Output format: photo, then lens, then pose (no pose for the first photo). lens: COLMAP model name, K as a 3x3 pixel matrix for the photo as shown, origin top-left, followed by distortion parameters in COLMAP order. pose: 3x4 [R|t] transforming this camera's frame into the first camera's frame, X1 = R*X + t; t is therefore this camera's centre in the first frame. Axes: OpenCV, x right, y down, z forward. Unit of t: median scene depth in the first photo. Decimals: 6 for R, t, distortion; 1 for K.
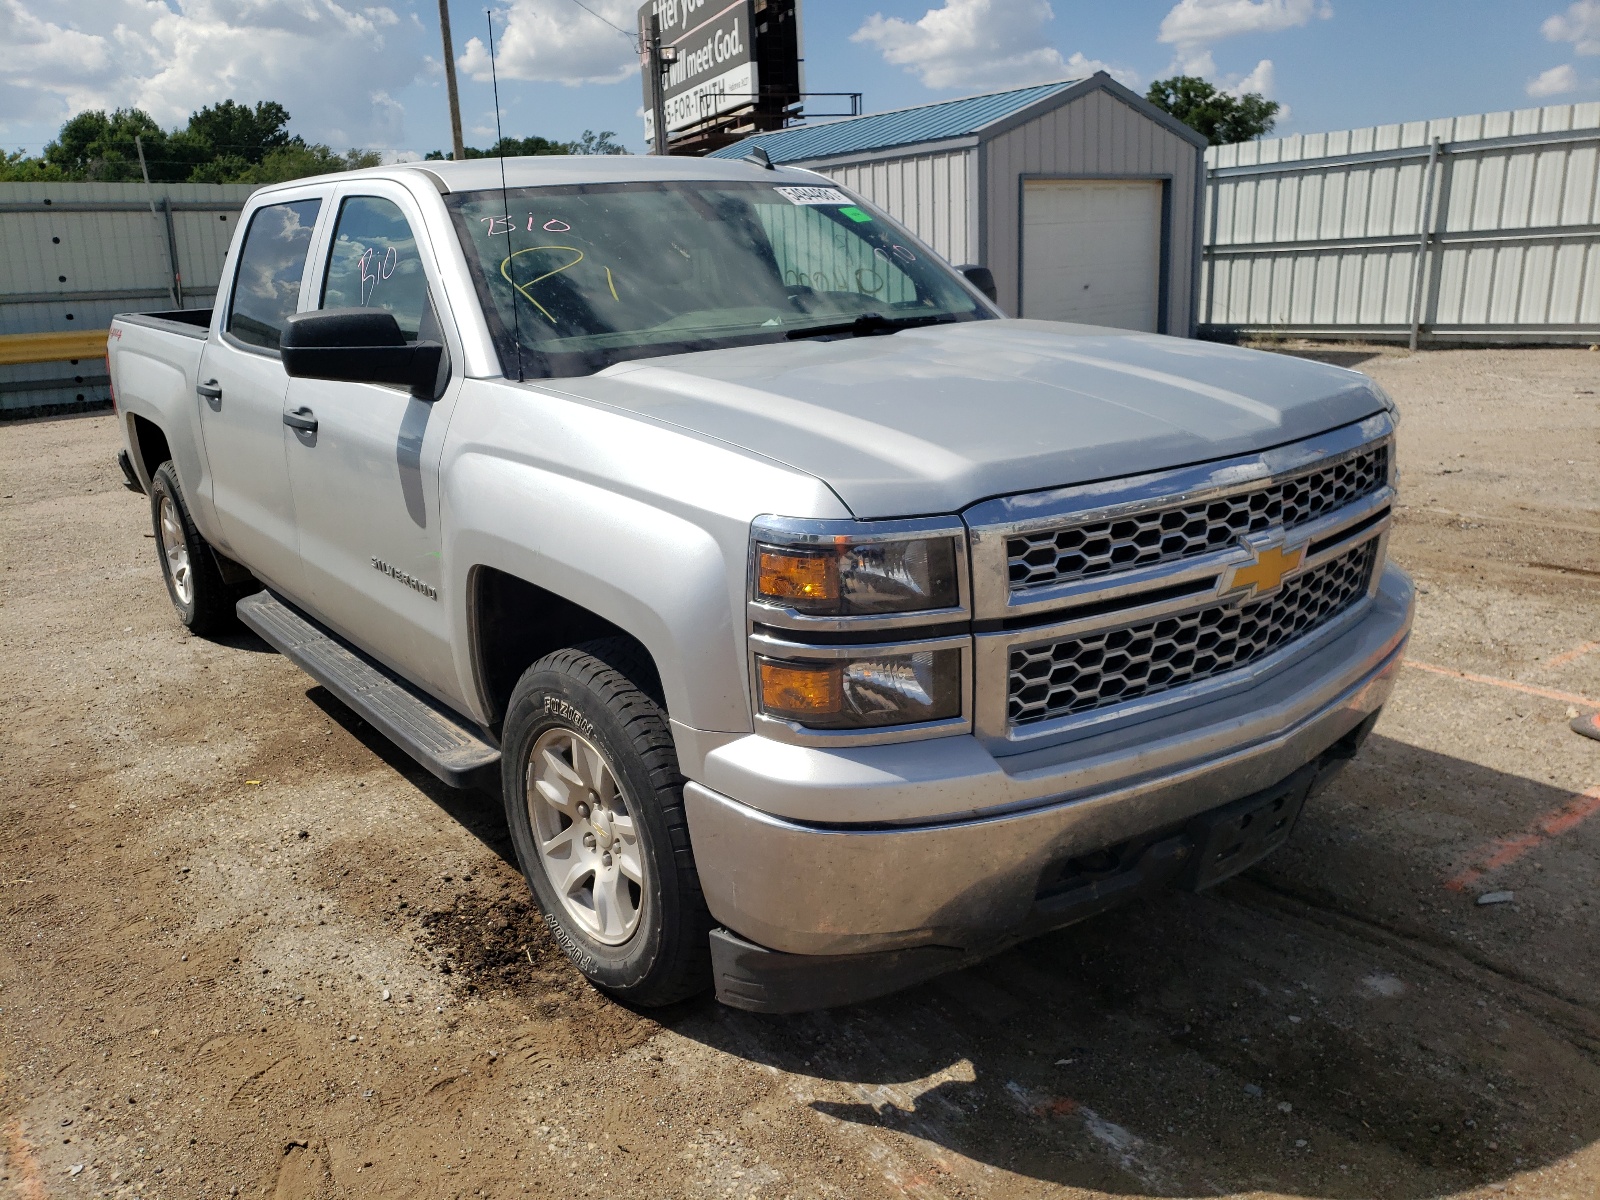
lens RADIAL K [[1235.5, 0, 800.0], [0, 1235.5, 600.0], [0, 0, 1]] dist [0.000819, 0.011134]
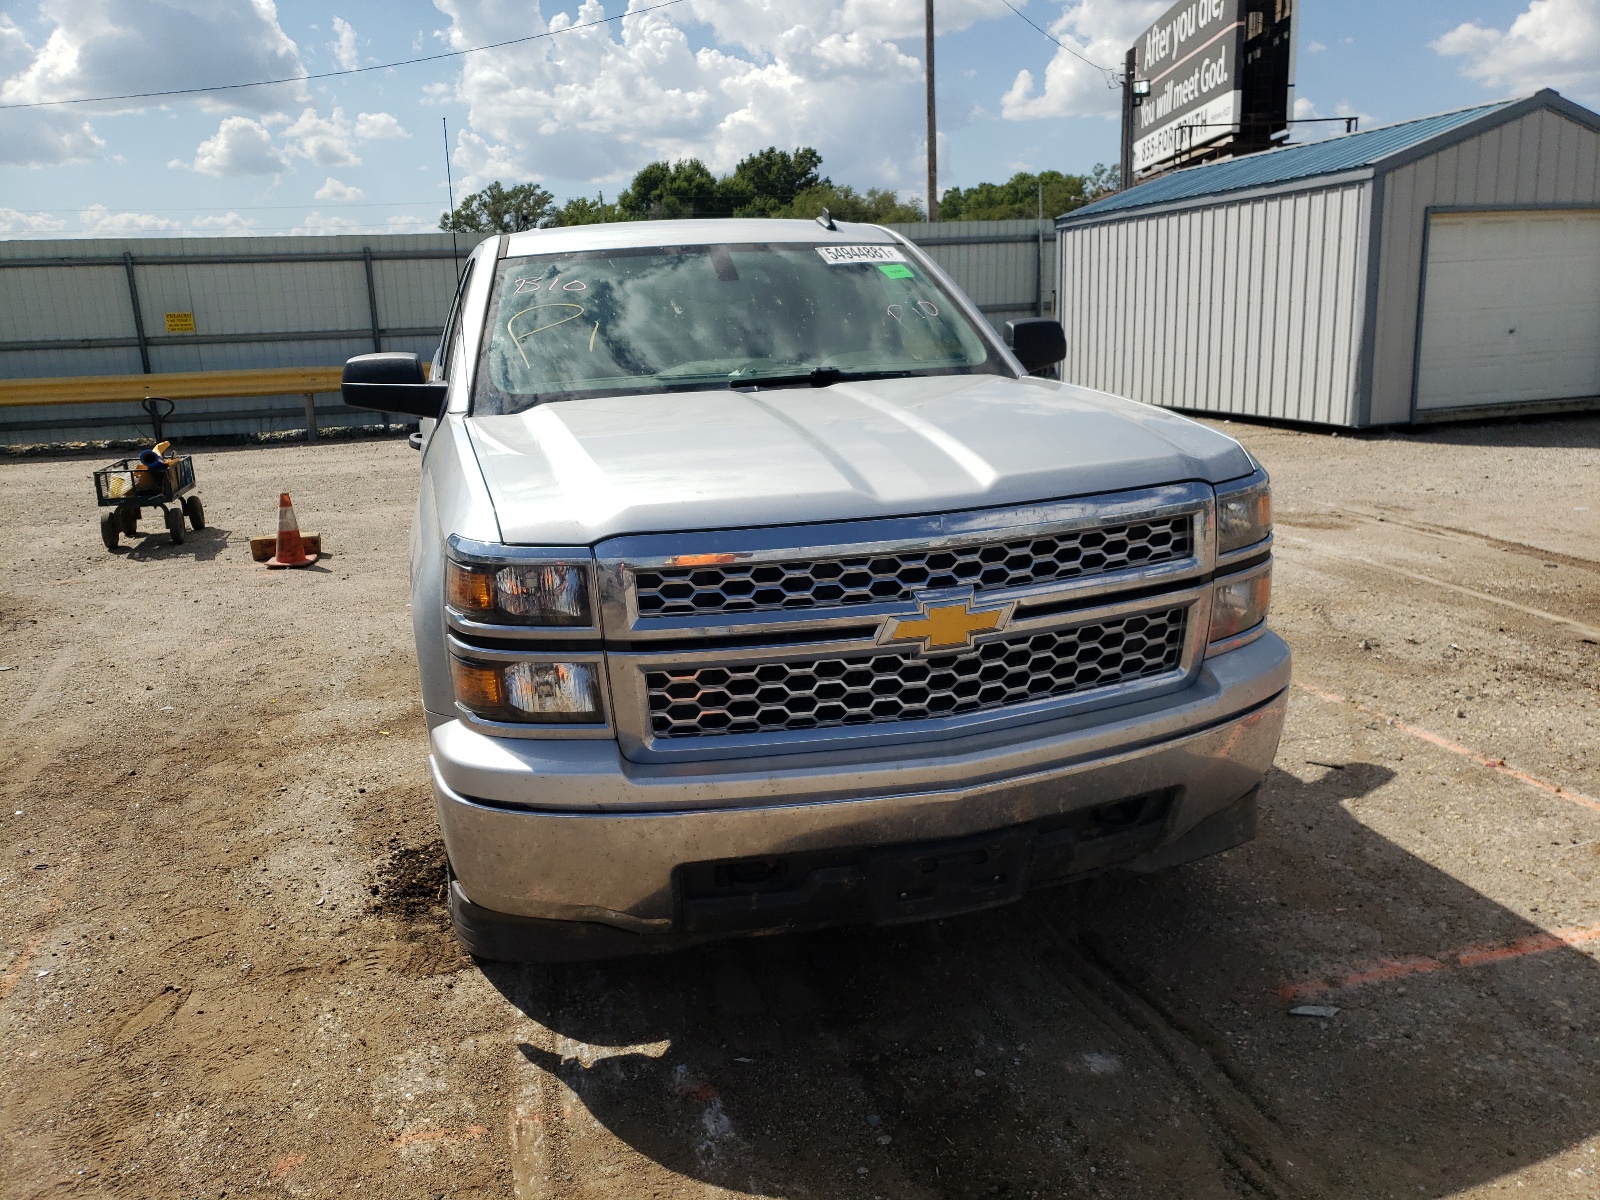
lens RADIAL K [[1243.0, 0, 819.9], [0, 1243.0, 603.0], [0, 0, 1]] dist [0.005145, 0.012095]
pose [[0.932522, 0.090971, -0.349467, 0.110838], [-0.099457, 0.995021, -0.006375, -0.004609], [0.347148, 0.040701, 0.936927, -0.003278]]
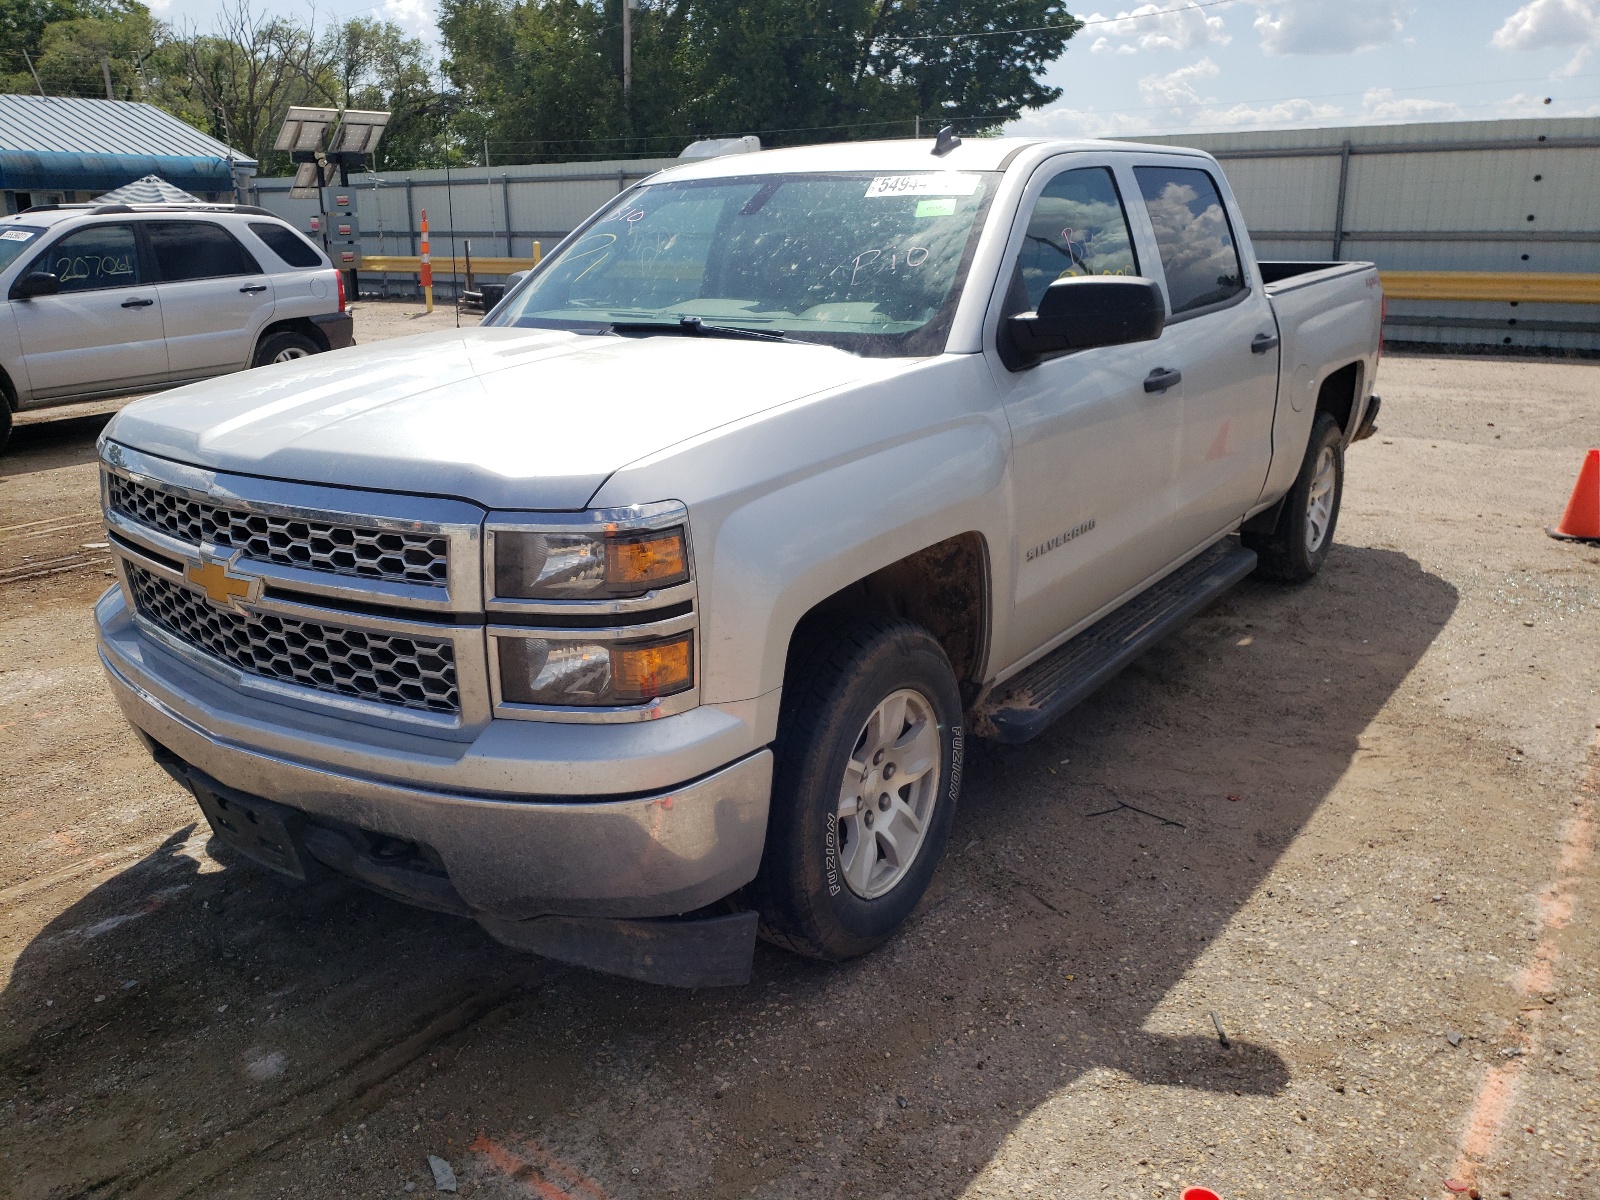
lens RADIAL K [[1261.5, 0, 800.0], [0, 1261.5, 600.0], [0, 0, 1]] dist [0.012366, 0.003300]
pose [[0.278453, 0.314590, -0.907467, 0.260679], [-0.266970, 0.932953, 0.241506, -0.070327], [0.922600, 0.175018, 0.343770, 0.188798]]
